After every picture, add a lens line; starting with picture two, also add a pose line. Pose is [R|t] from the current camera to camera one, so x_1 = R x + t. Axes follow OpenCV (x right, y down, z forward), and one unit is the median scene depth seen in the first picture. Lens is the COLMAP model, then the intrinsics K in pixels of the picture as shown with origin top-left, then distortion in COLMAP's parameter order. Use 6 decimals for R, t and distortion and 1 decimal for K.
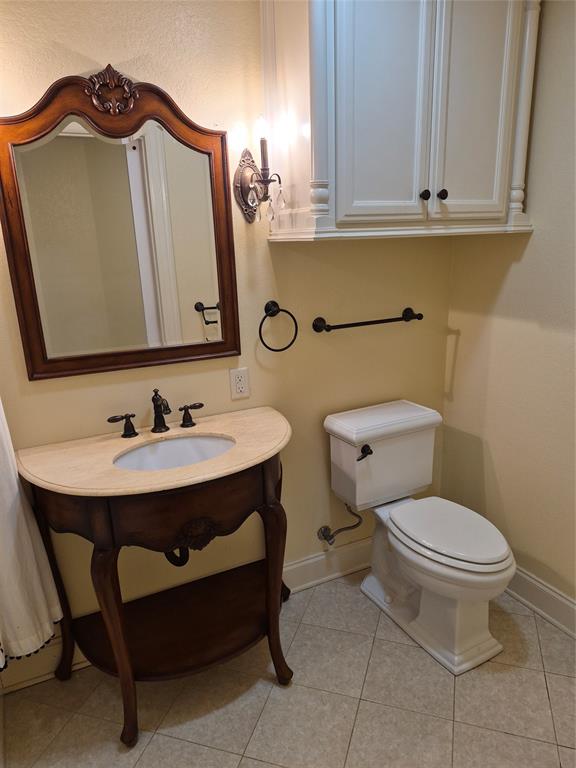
lens RADIAL K [[528.0, 0, 292.5], [0, 528.0, 386.2], [0, 0, 1]] dist [0.001783, 0.000131]
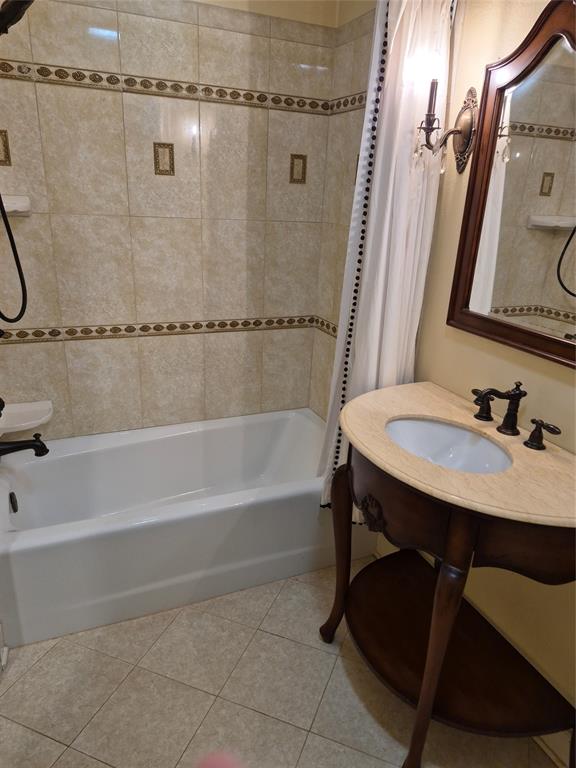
lens RADIAL K [[528.0, 0, 292.5], [0, 528.0, 386.2], [0, 0, 1]] dist [0.001783, 0.000131]
pose [[-0.059865, 0.356050, -0.932547, 0.527431], [-0.303027, 0.883654, 0.356835, -0.176160], [0.951100, 0.303949, 0.054992, 0.653318]]
